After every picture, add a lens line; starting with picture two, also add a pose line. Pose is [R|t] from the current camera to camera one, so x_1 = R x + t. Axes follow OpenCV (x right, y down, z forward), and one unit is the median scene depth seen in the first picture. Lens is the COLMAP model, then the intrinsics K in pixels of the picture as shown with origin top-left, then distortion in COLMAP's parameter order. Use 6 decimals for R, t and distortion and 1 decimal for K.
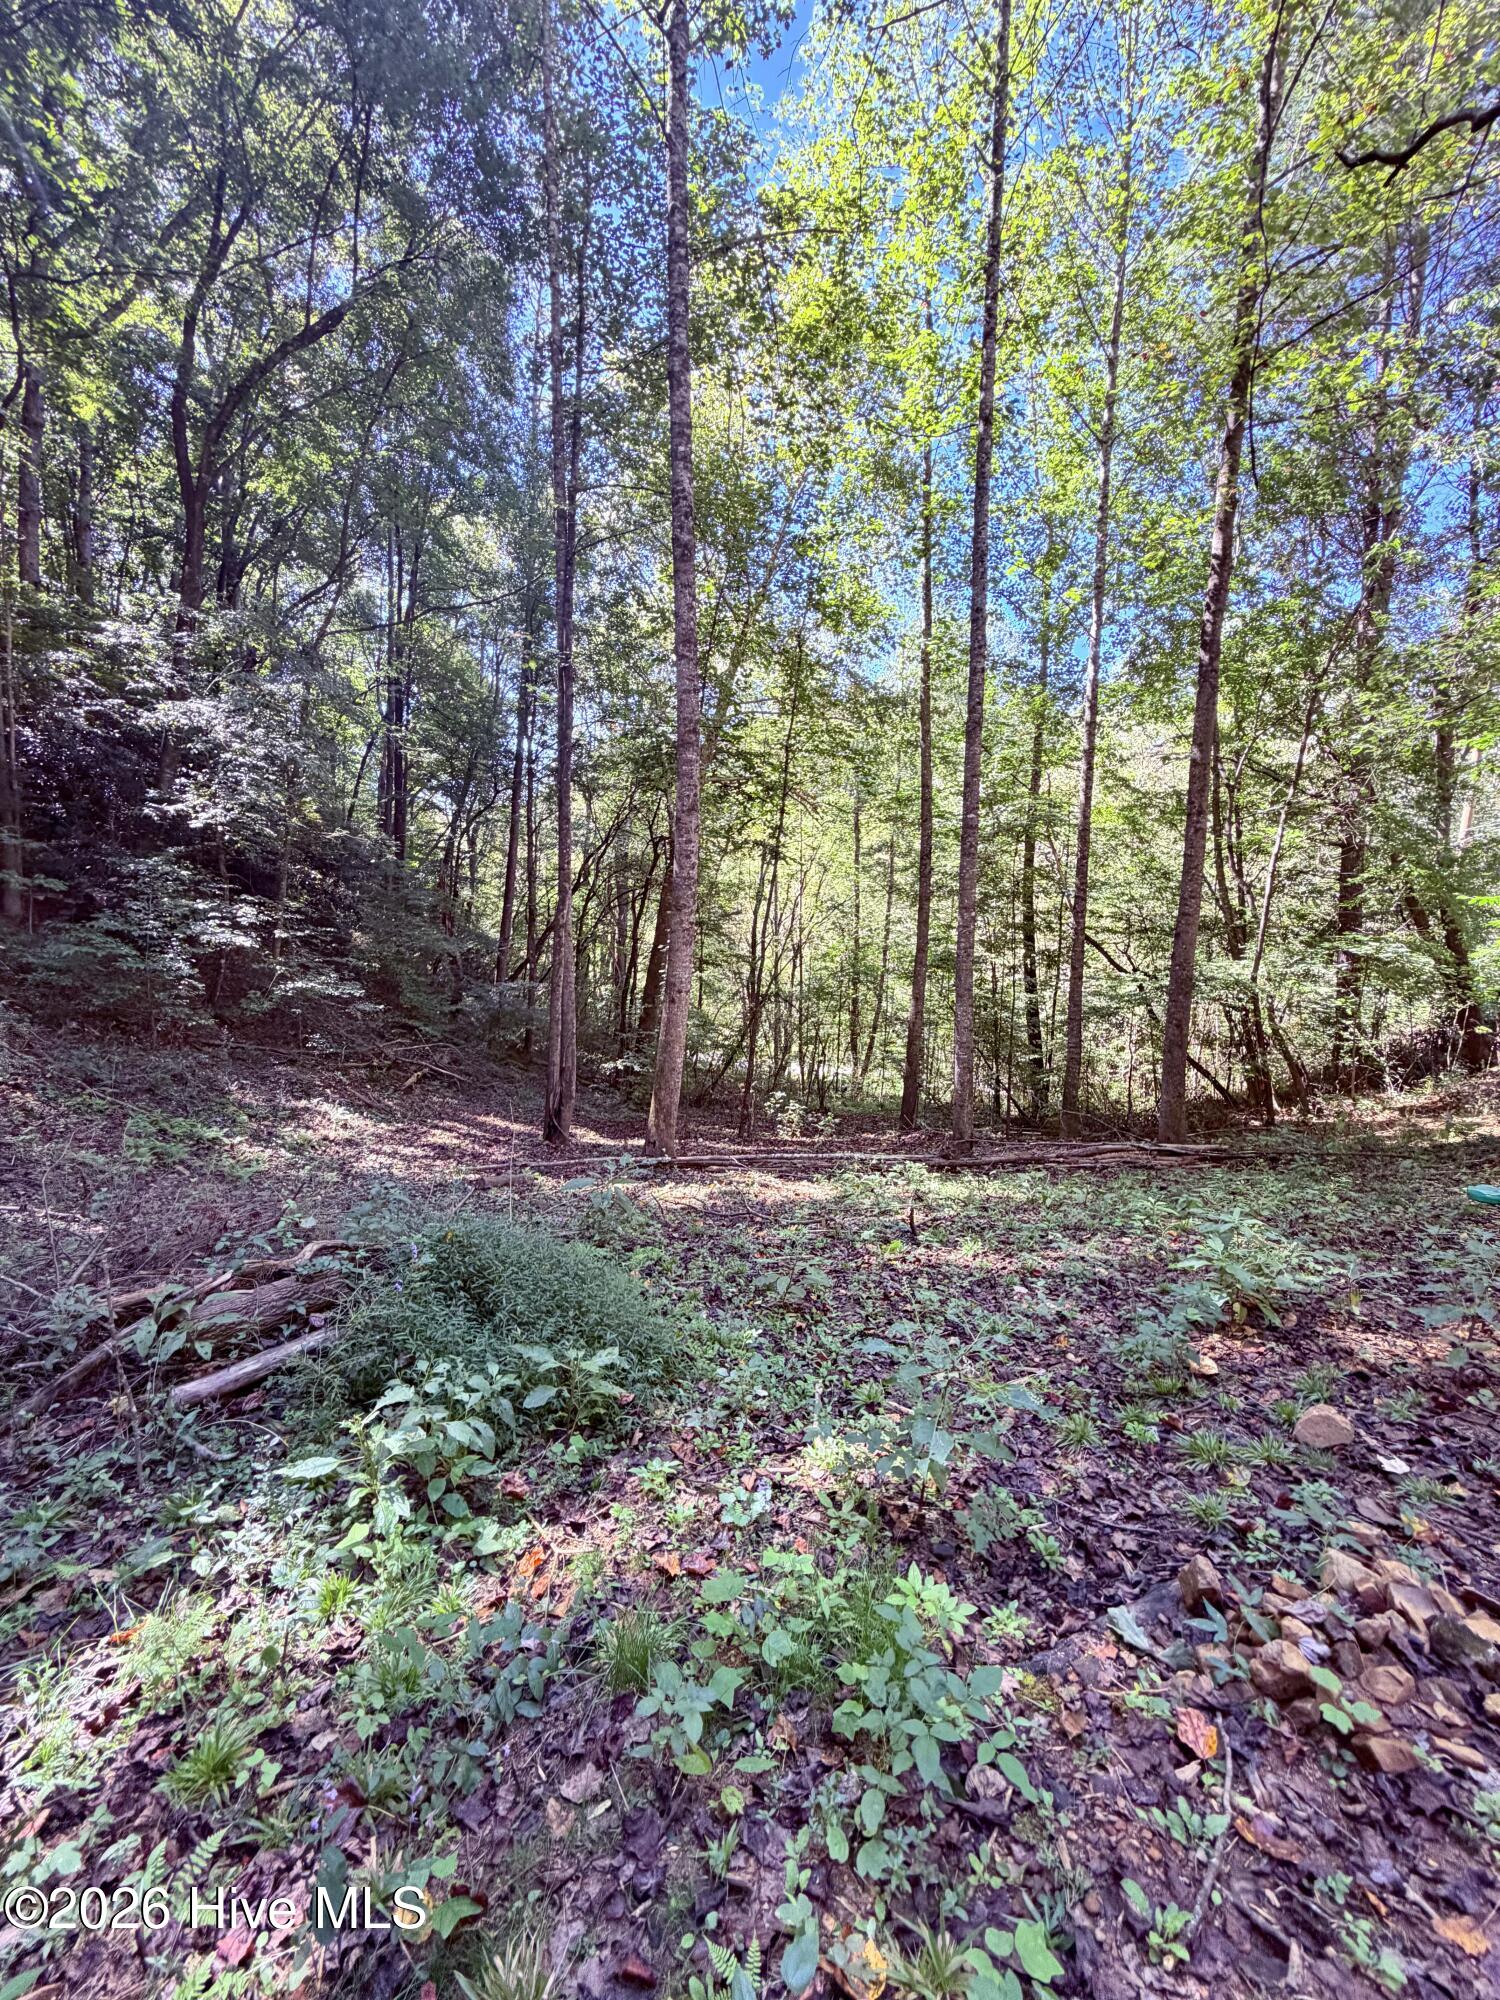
lens RADIAL K [[795.7, 0, 751.5], [0, 795.7, 995.9], [0, 0, 1]] dist [-0.001150, 0.000431]
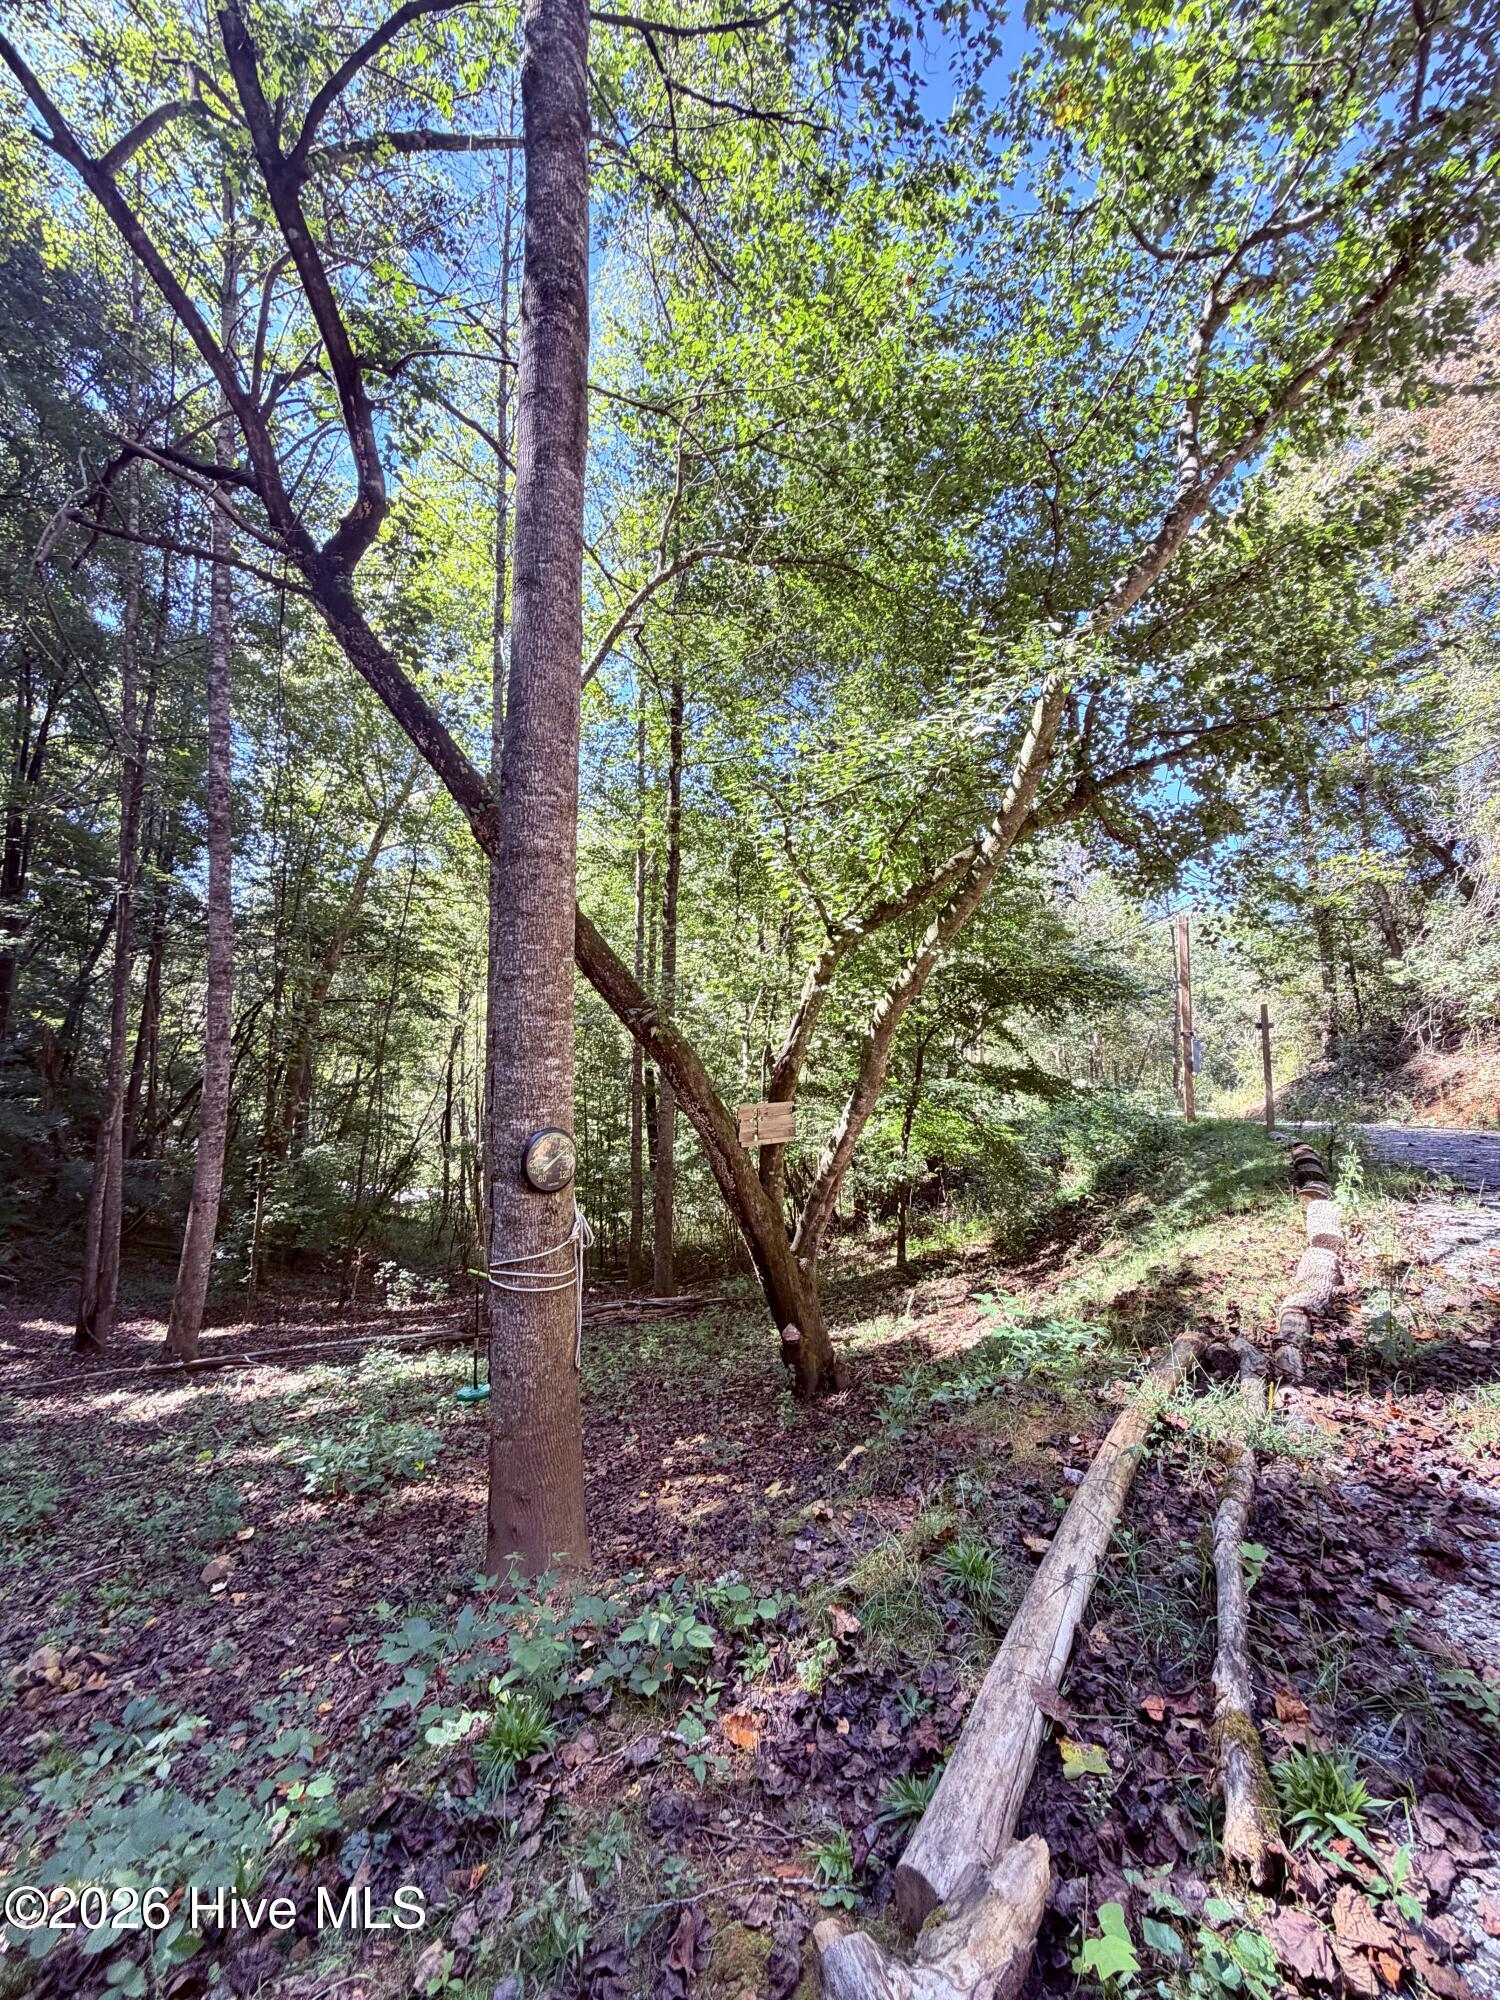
lens RADIAL K [[795.7, 0, 751.5], [0, 795.7, 995.9], [0, 0, 1]] dist [-0.001150, 0.000431]
pose [[0.958354, 0.004146, 0.285553, 0.221851], [0.036720, 0.989806, -0.137609, -0.074507], [-0.283213, 0.142363, 0.948432, -0.204415]]
